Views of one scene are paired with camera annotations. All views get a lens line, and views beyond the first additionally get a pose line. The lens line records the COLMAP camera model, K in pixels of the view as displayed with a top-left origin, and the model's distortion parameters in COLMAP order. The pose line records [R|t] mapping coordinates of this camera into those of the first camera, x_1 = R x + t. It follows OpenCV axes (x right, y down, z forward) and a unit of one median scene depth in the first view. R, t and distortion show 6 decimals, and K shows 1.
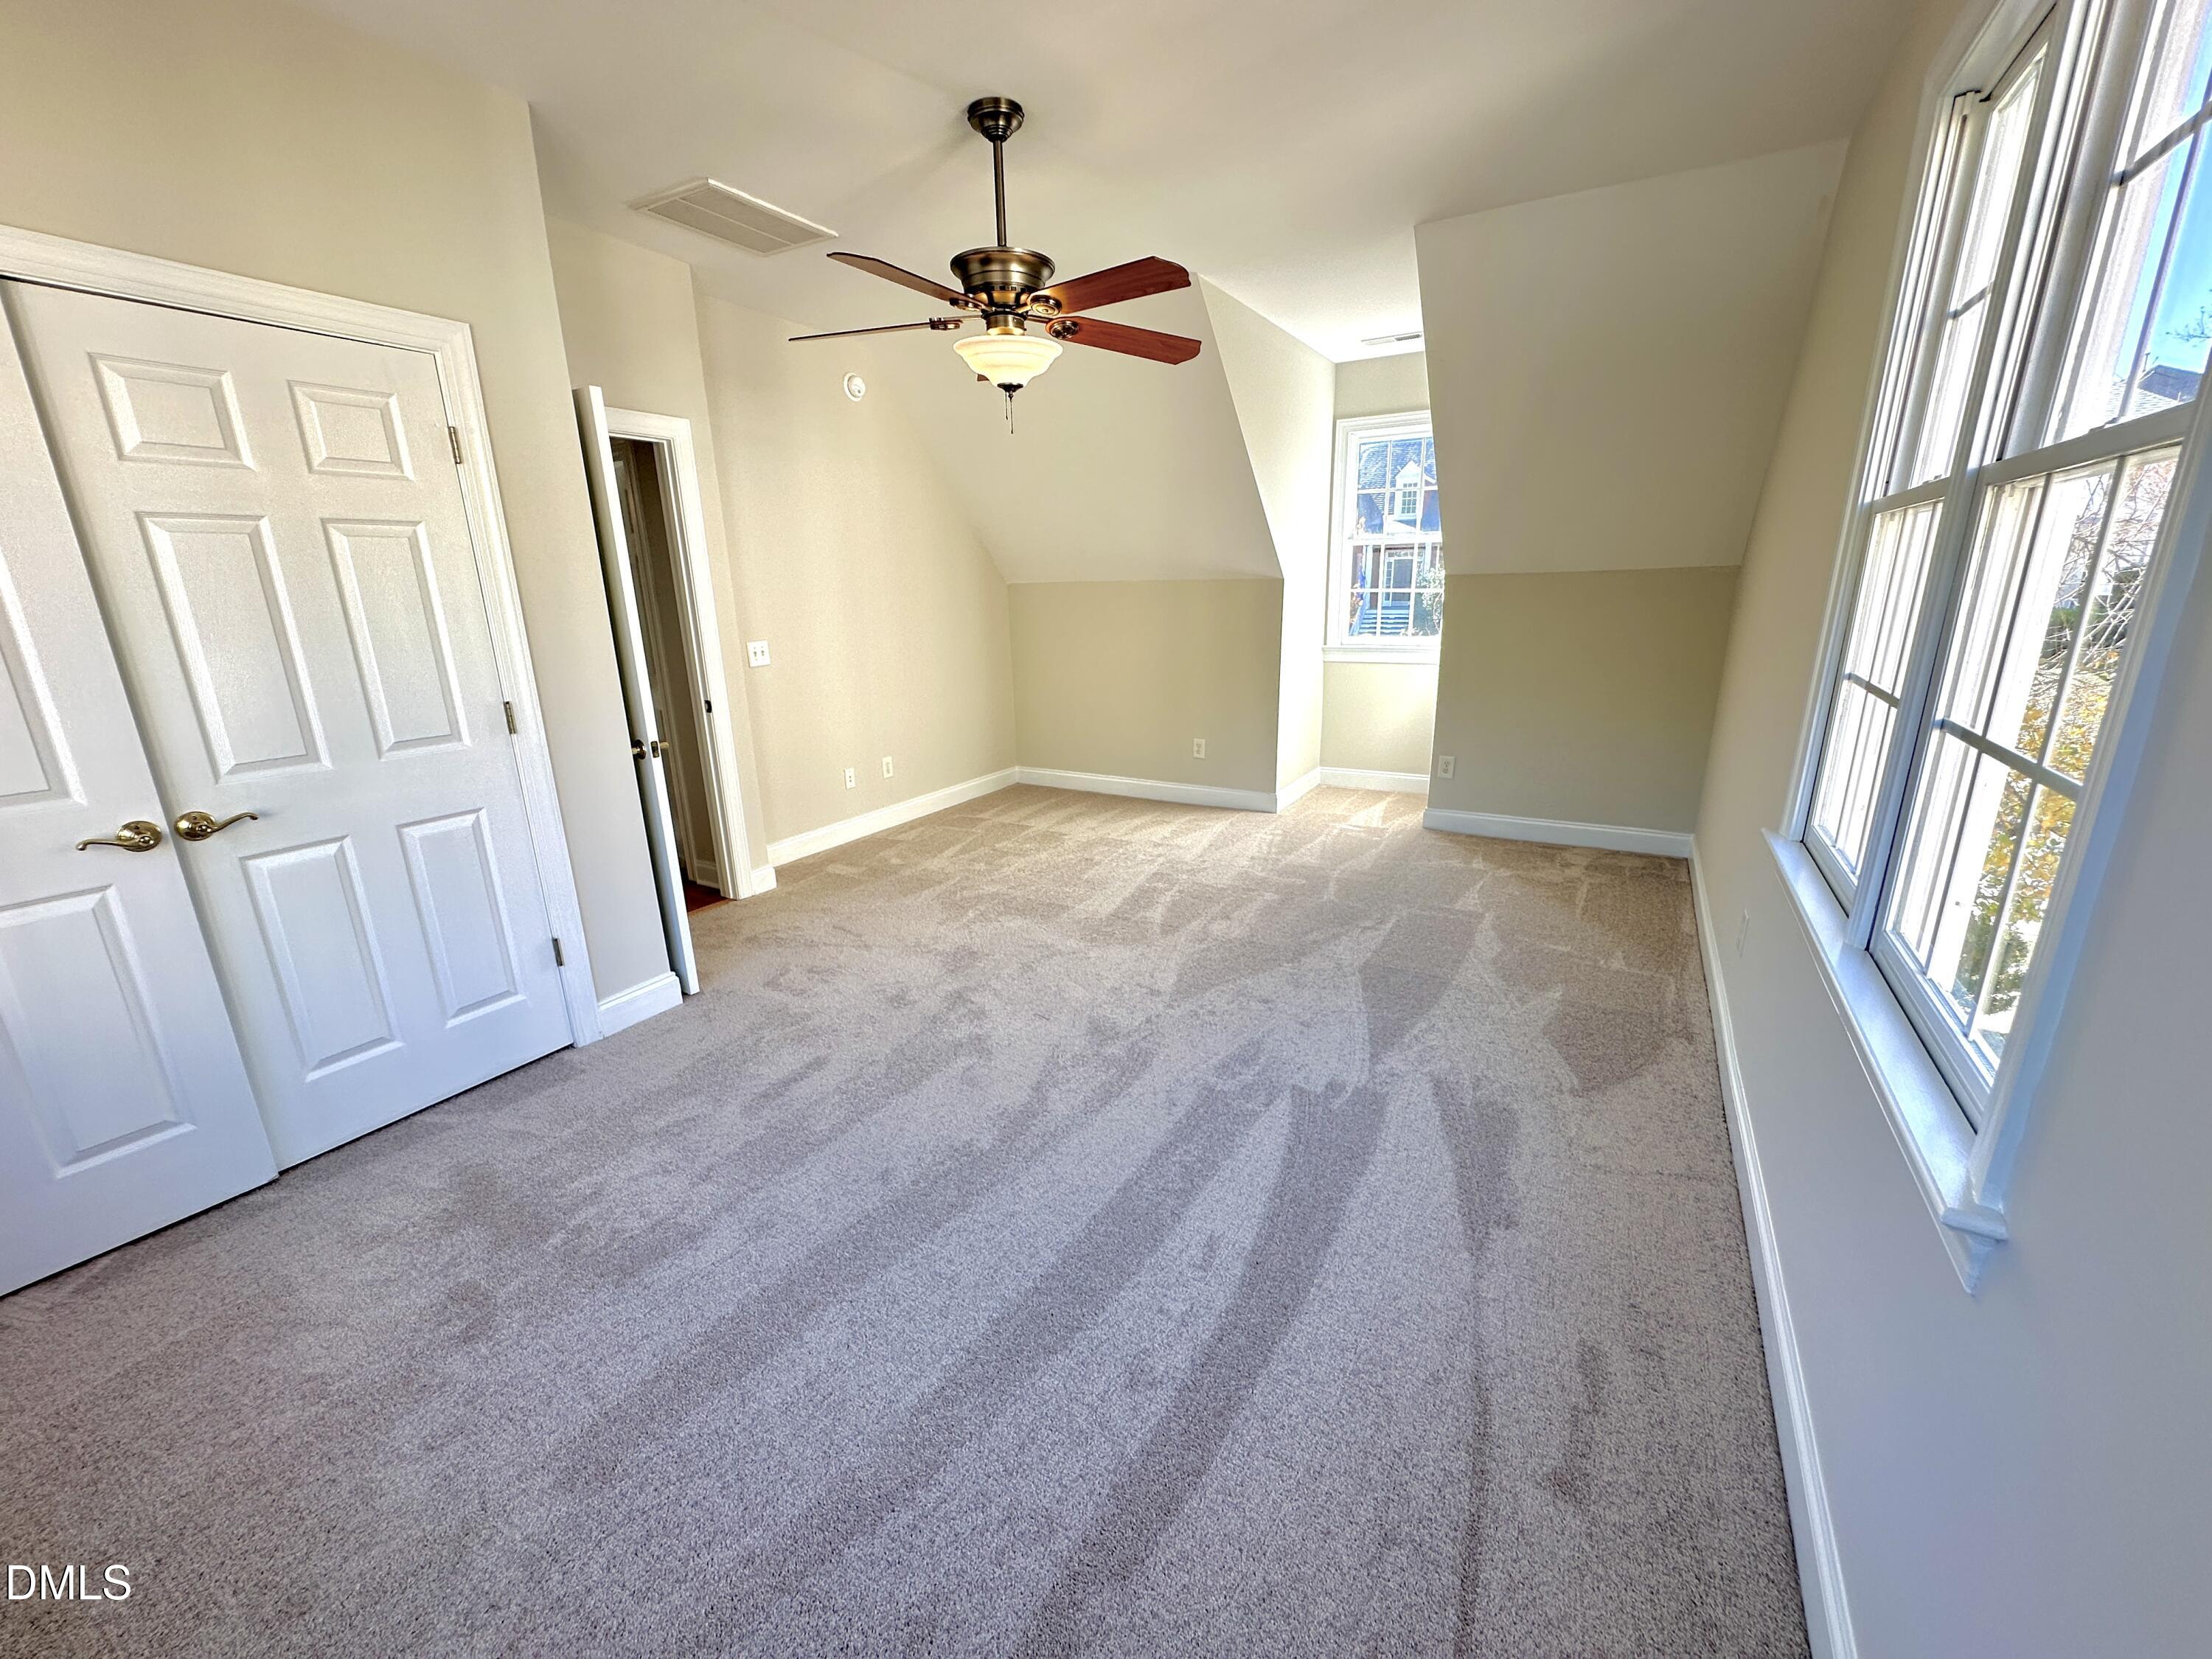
lens RADIAL K [[881.9, 0, 1112.2], [0, 881.9, 825.6], [0, 0, 1]] dist [-0.007353, 0.001444]
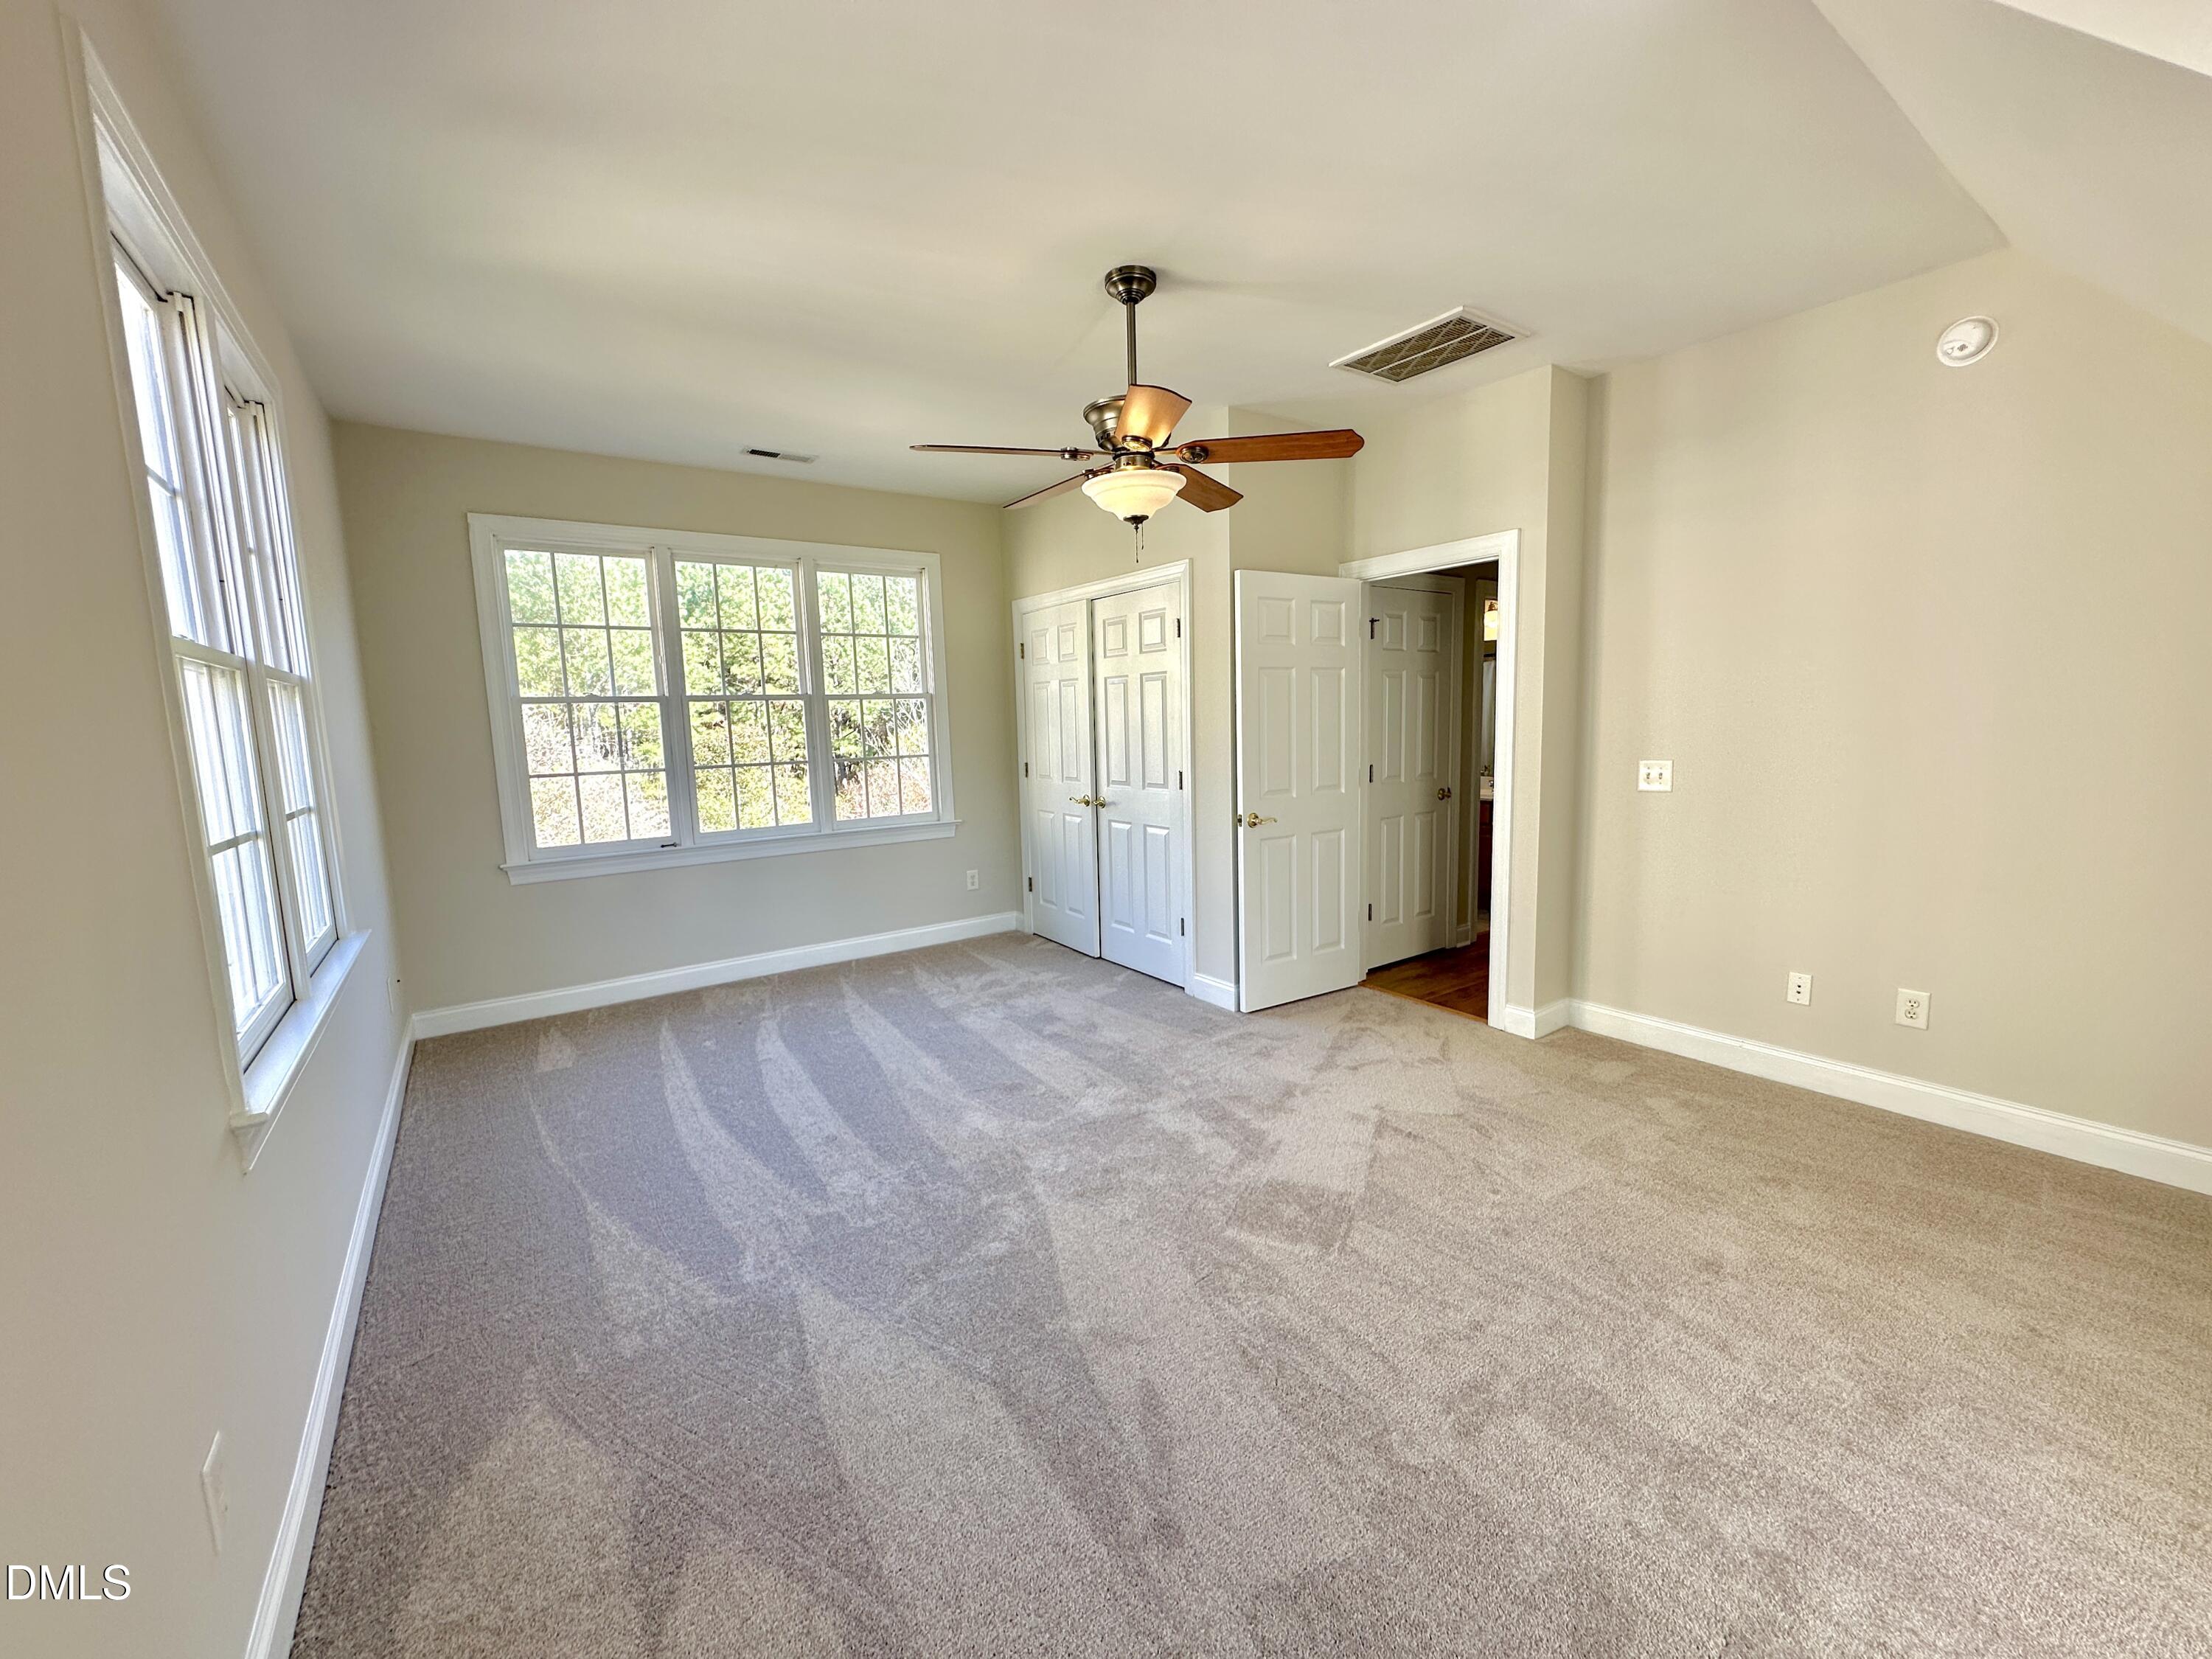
lens RADIAL K [[881.9, 0, 1104.0], [0, 881.9, 828.9], [0, 0, 1]] dist [-0.007353, 0.001444]
pose [[-0.413924, 0.145411, -0.898623, 0.909951], [-0.211141, 0.944903, 0.250155, -0.426858], [0.885487, 0.293281, -0.360416, 1.505708]]
